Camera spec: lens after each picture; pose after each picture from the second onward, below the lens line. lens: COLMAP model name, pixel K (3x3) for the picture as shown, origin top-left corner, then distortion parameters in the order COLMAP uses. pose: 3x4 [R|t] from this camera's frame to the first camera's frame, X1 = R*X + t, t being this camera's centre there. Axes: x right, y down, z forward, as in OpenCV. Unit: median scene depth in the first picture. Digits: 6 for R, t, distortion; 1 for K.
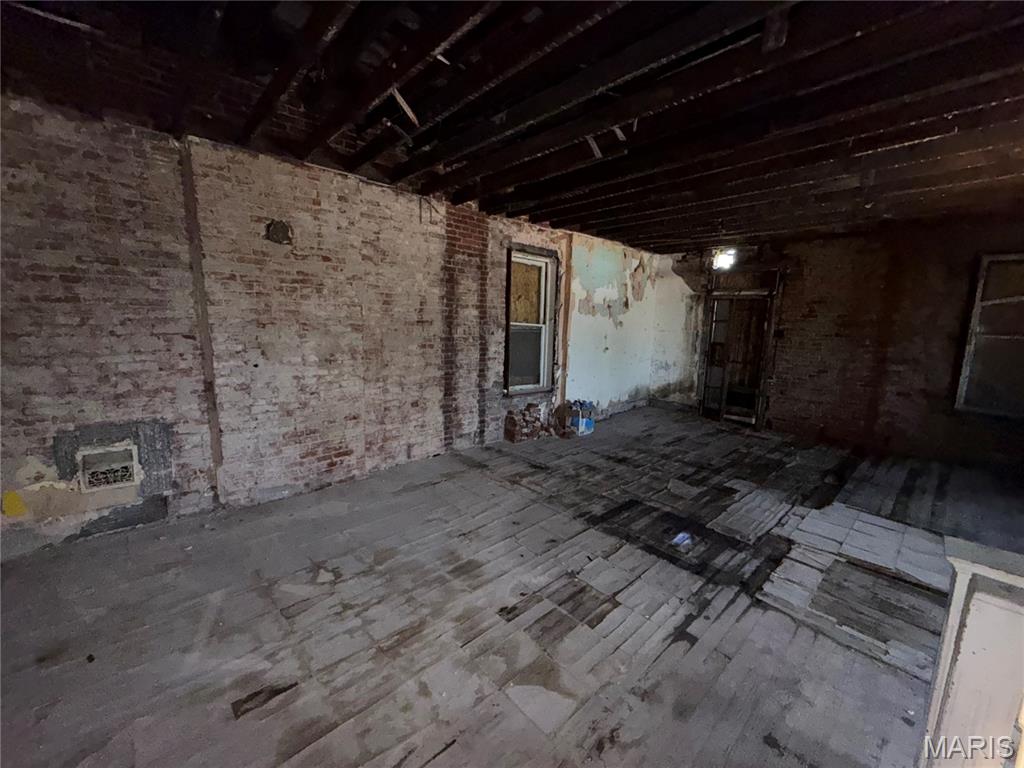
lens RADIAL K [[409.5, 0, 507.0], [0, 409.5, 384.3], [0, 0, 1]] dist [-0.000231, 0.000108]
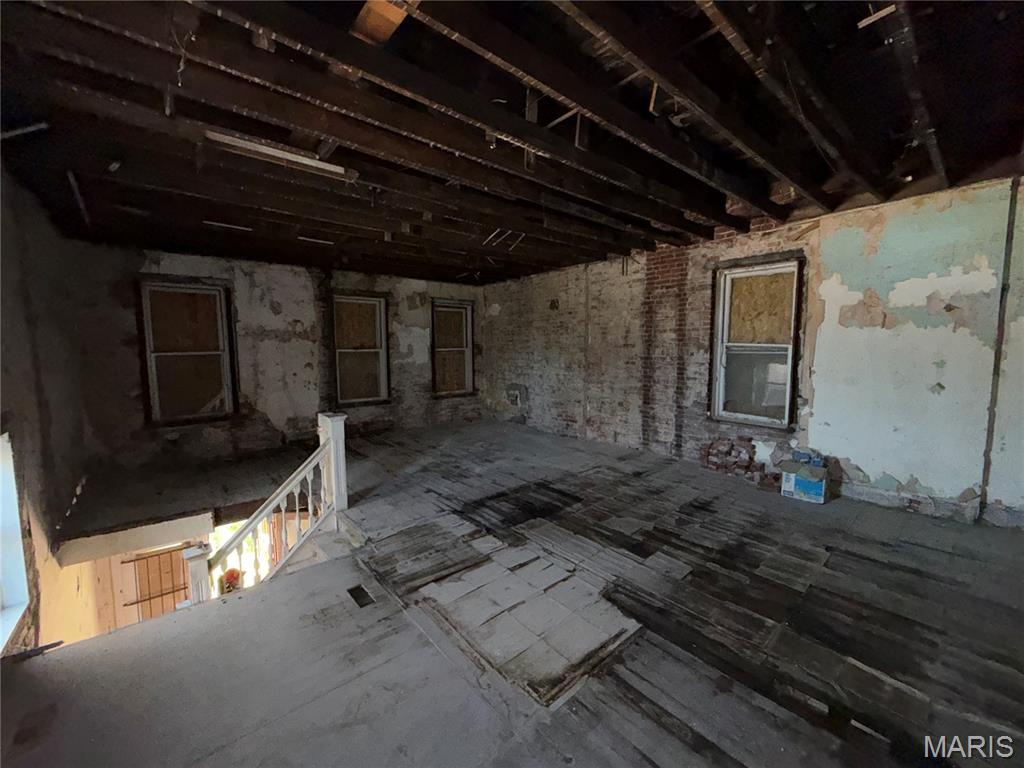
lens RADIAL K [[409.5, 0, 507.0], [0, 409.5, 384.3], [0, 0, 1]] dist [-0.000231, 0.000108]
pose [[-0.039297, 0.071850, -0.996641, 1.155801], [-0.144778, 0.986477, 0.076826, -0.067911], [0.988683, 0.147311, -0.028364, 0.642077]]
